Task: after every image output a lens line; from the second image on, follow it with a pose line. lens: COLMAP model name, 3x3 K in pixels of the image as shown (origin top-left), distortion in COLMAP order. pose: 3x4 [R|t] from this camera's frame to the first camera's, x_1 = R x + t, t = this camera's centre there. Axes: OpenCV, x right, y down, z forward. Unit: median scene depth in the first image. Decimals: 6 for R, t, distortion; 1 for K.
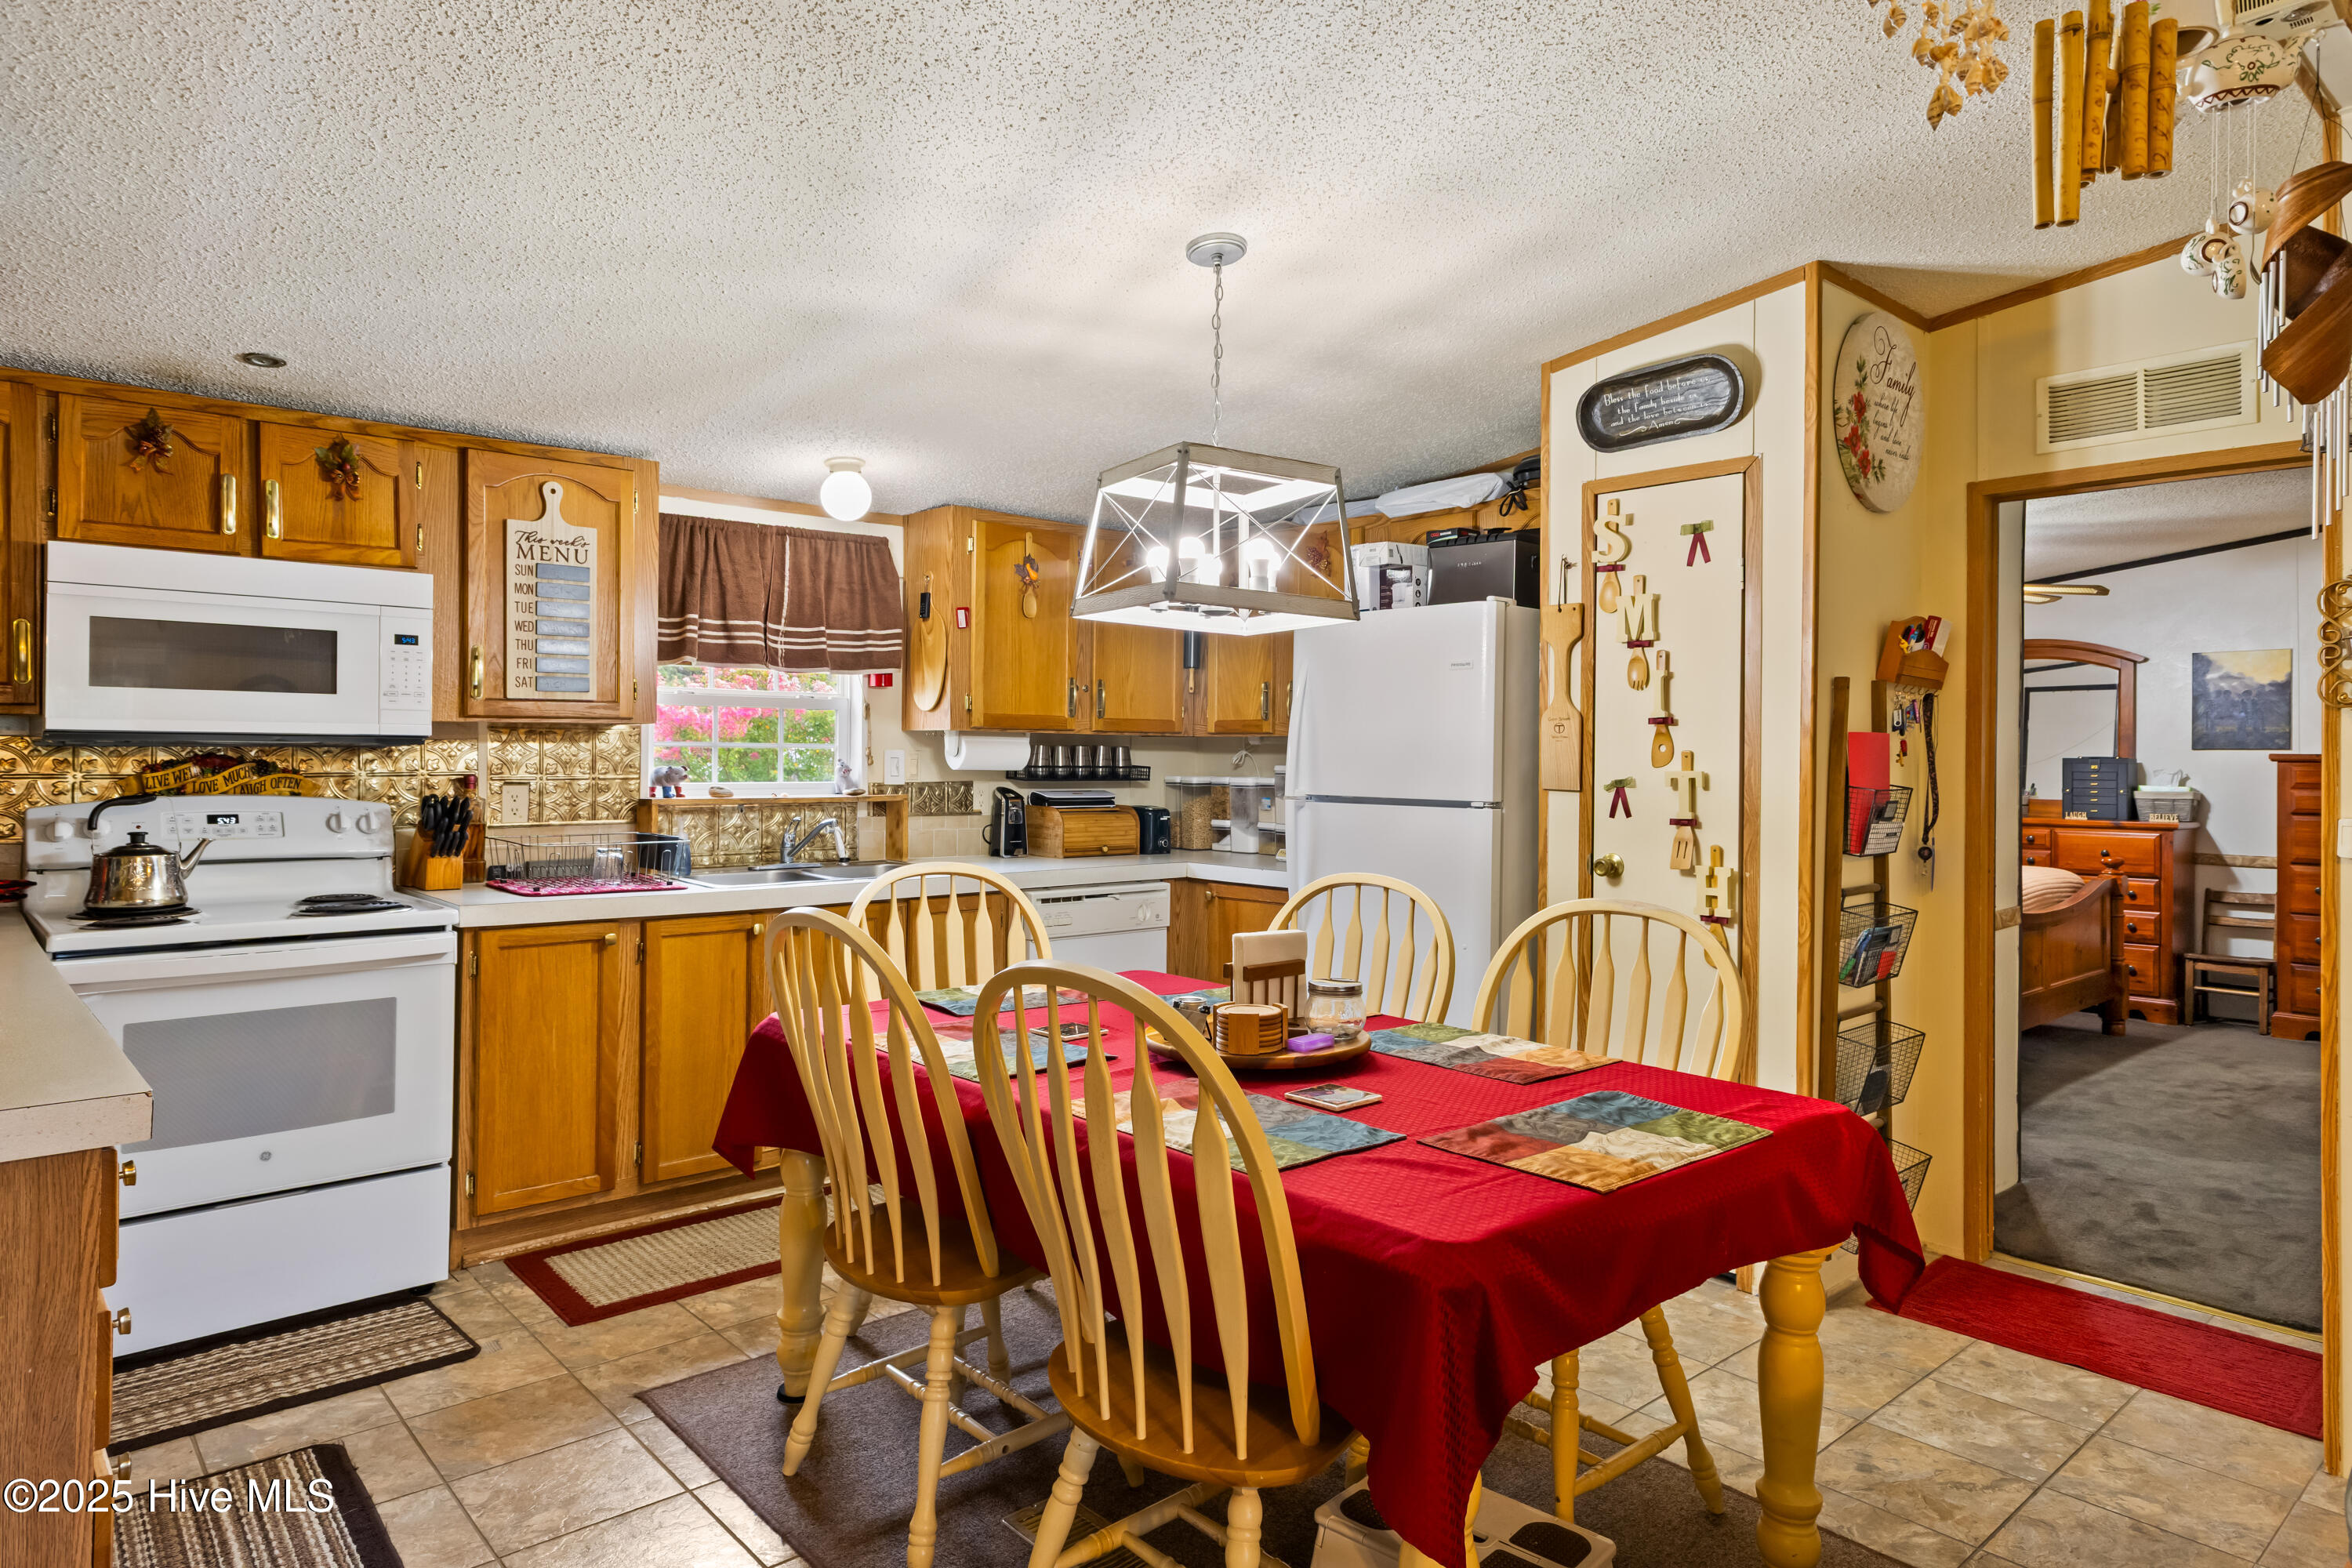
lens RADIAL K [[1360.5, 0, 1169.0], [0, 1360.5, 757.2], [0, 0, 1]] dist [0.024949, 0.000273]
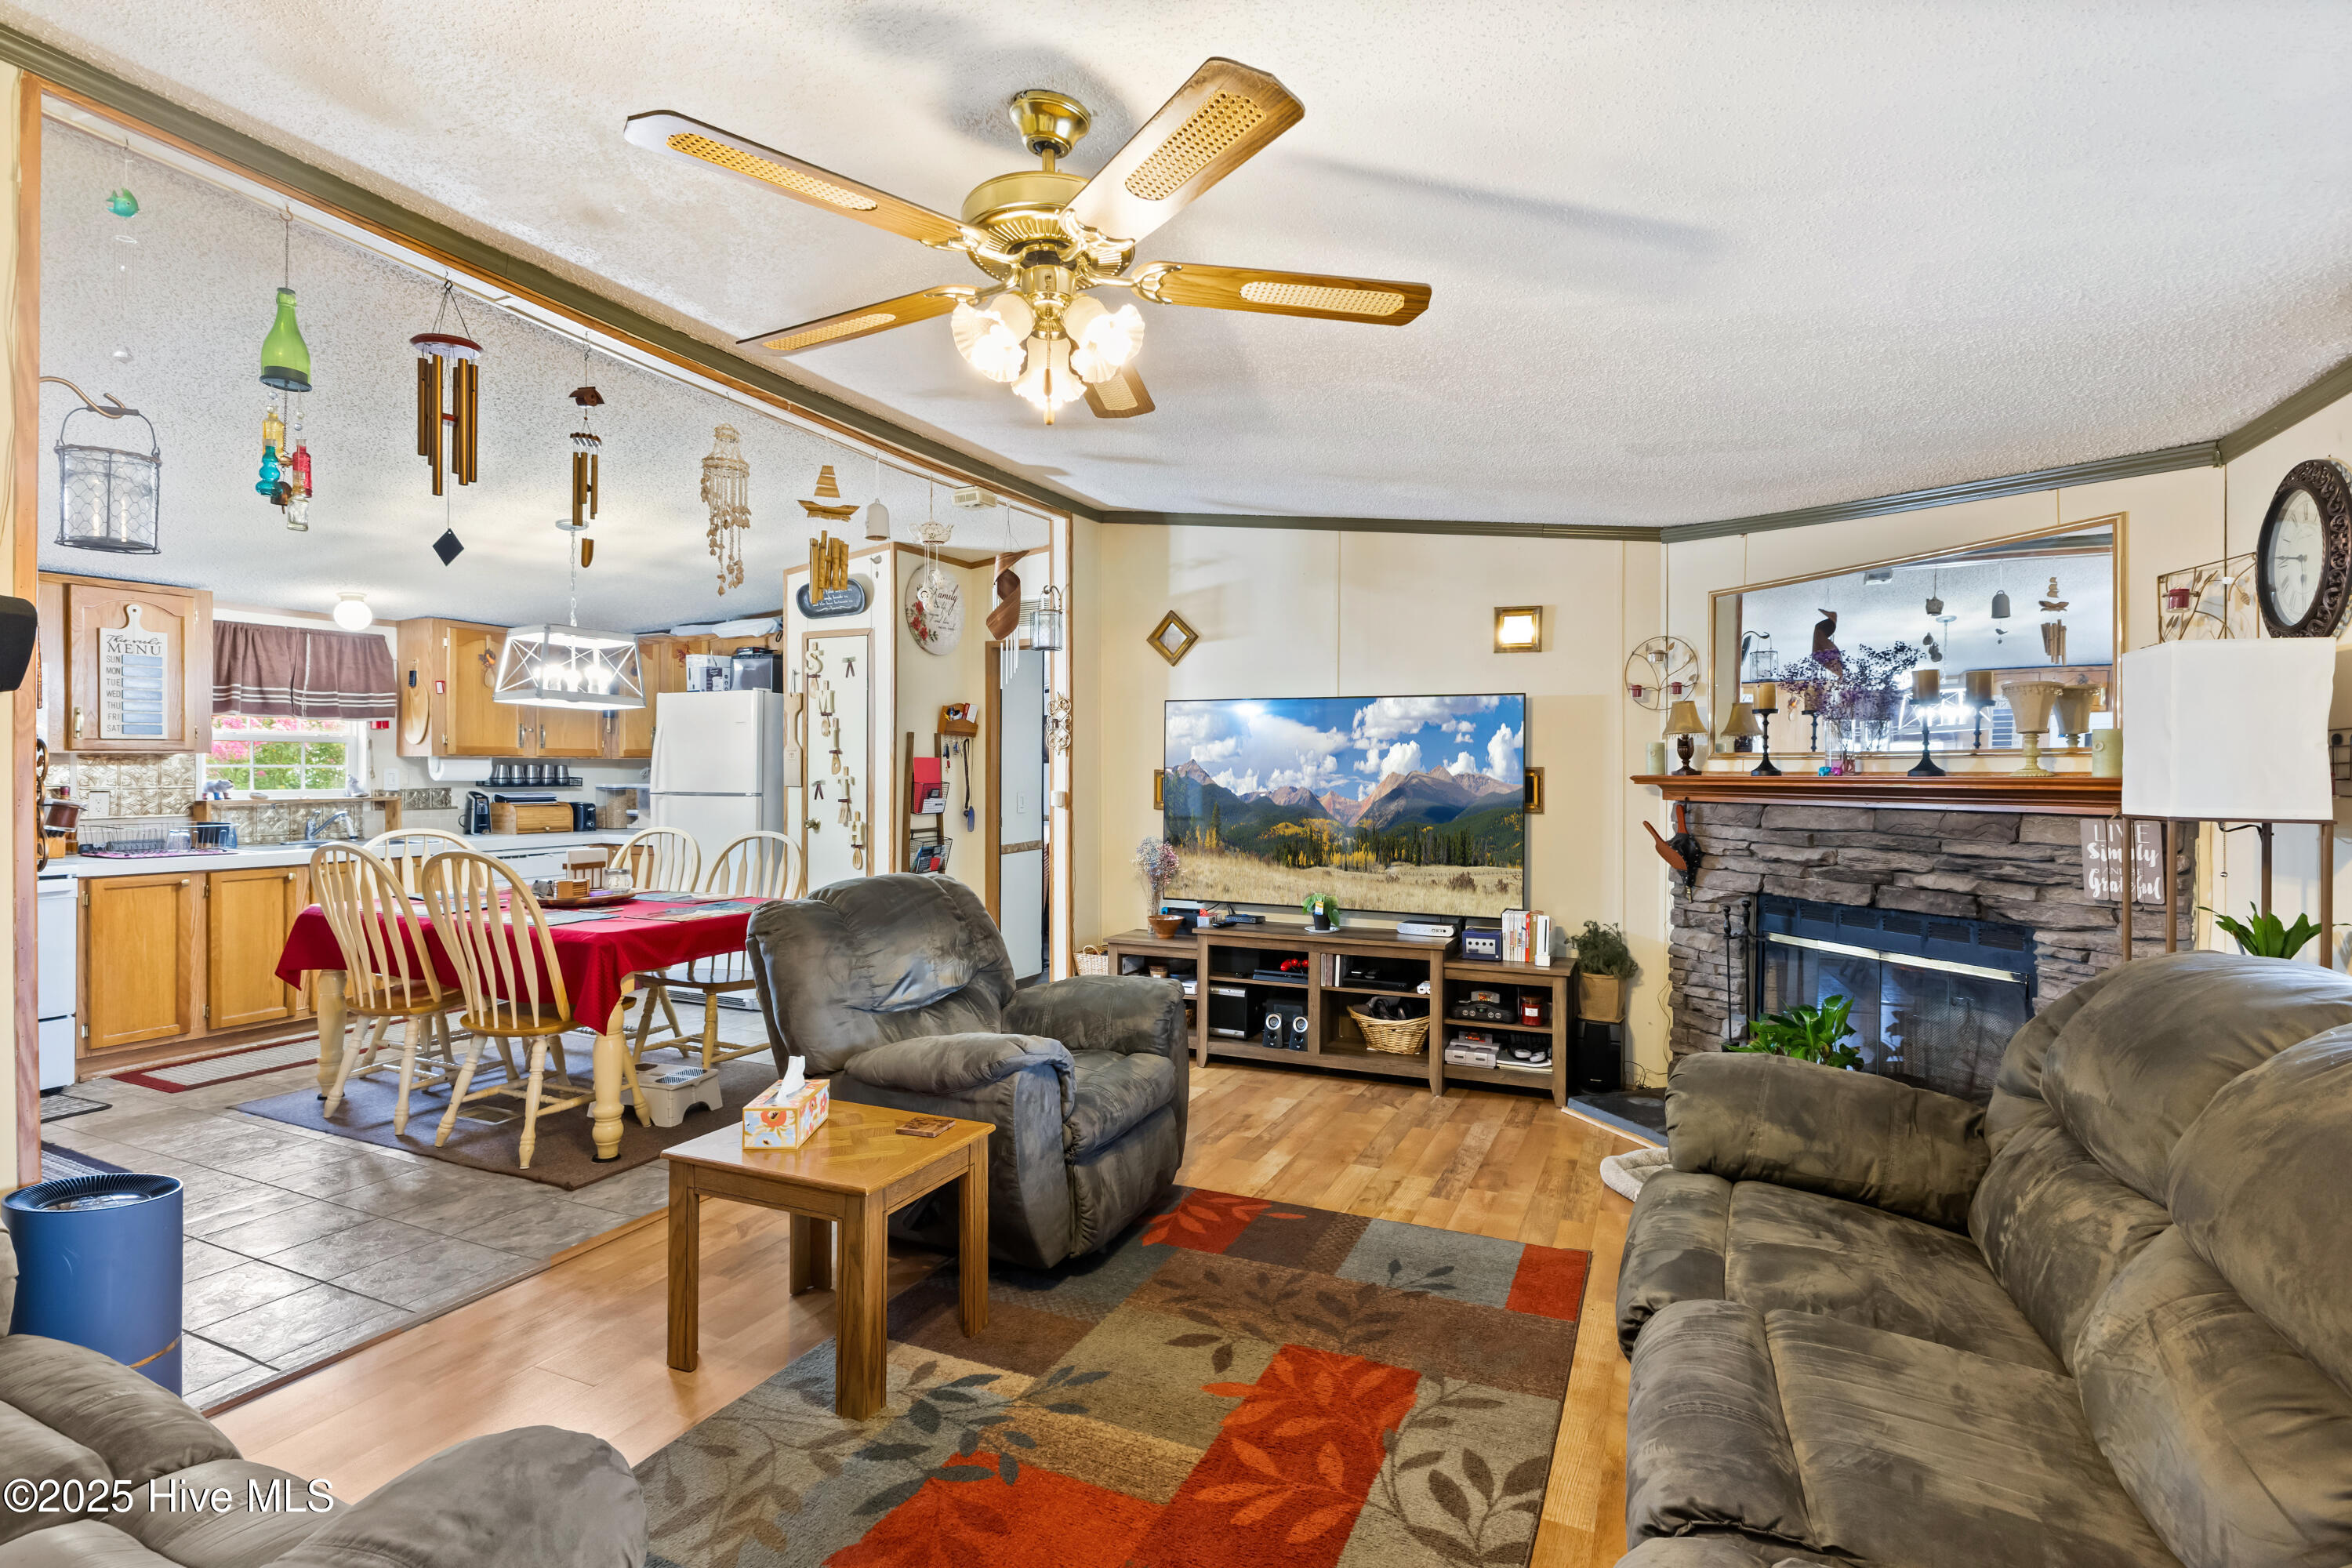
lens RADIAL K [[1107.2, 0, 1166.3], [0, 1107.2, 772.2], [0, 0, 1]] dist [0.010518, -0.000954]
pose [[0.920473, -0.008447, 0.390715, 0.142713], [0.007869, 0.999964, 0.003081, 0.002473], [-0.390727, 0.000238, 0.920506, -0.632289]]
